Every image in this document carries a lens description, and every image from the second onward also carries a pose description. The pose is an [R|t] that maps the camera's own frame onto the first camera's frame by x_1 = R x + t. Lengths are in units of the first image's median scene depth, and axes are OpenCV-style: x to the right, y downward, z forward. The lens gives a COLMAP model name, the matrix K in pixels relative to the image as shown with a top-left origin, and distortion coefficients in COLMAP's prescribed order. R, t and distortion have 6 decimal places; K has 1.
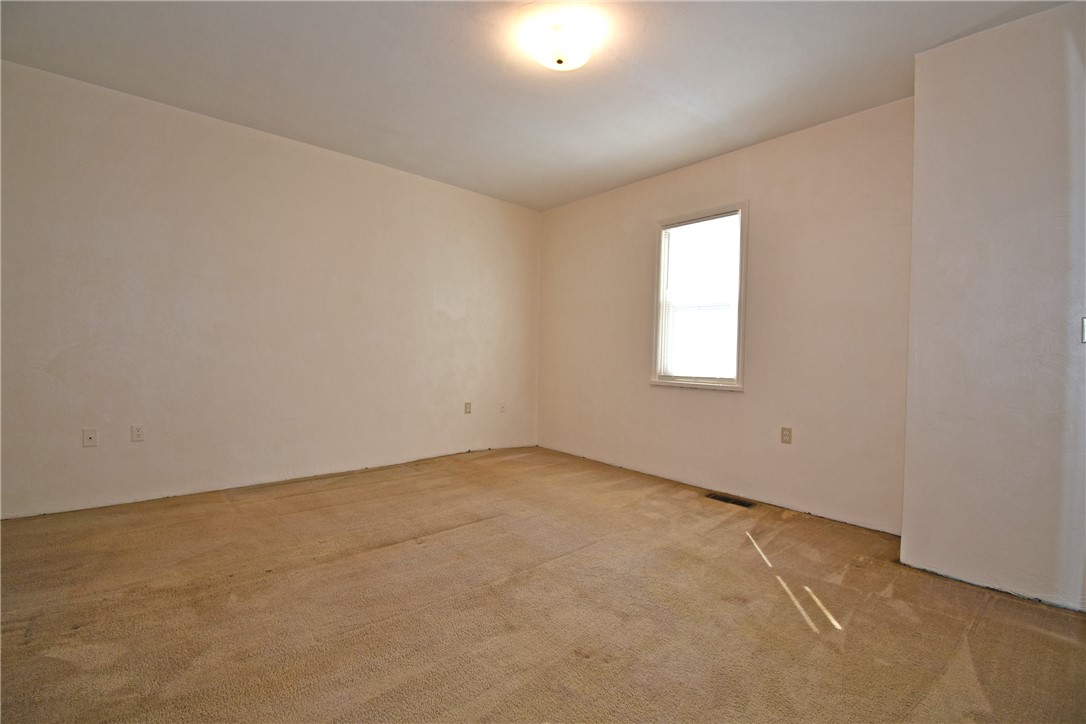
lens RADIAL K [[478.3, 0, 538.0], [0, 478.3, 359.7], [0, 0, 1]] dist [0.001805, -0.003683]
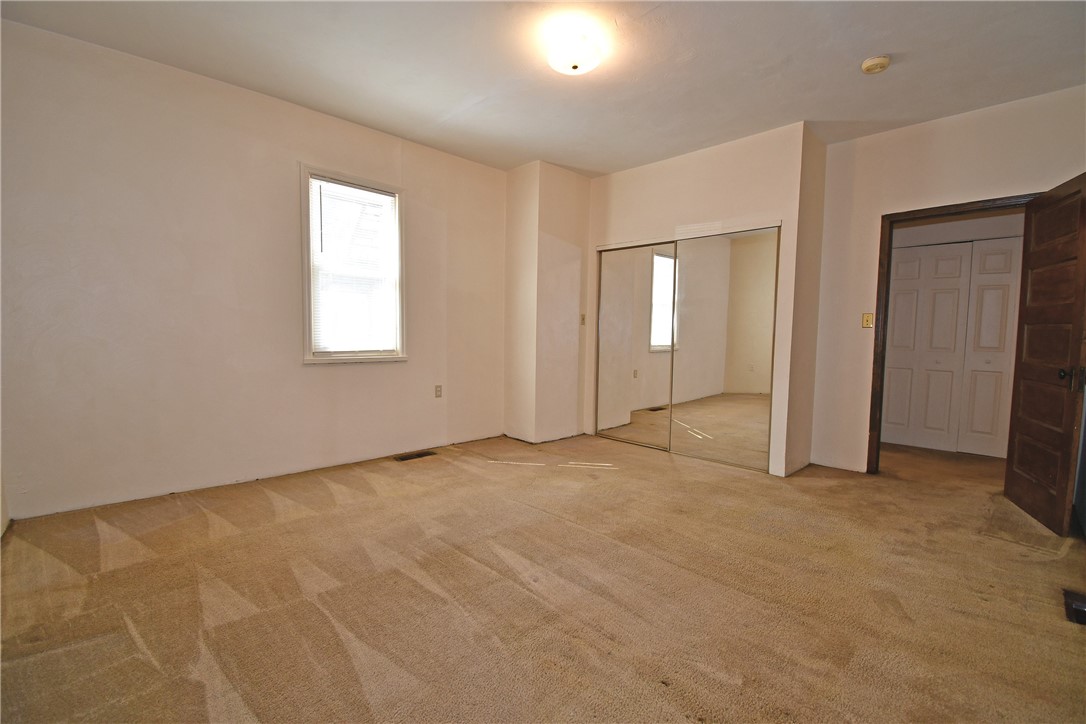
lens RADIAL K [[478.3, 0, 537.8], [0, 478.3, 362.0], [0, 0, 1]] dist [0.001805, -0.003683]
pose [[-0.049420, -0.079629, 0.995599, -0.697473], [-0.001503, 0.996822, 0.079652, -0.020668], [-0.998777, 0.002440, -0.049383, 0.729439]]
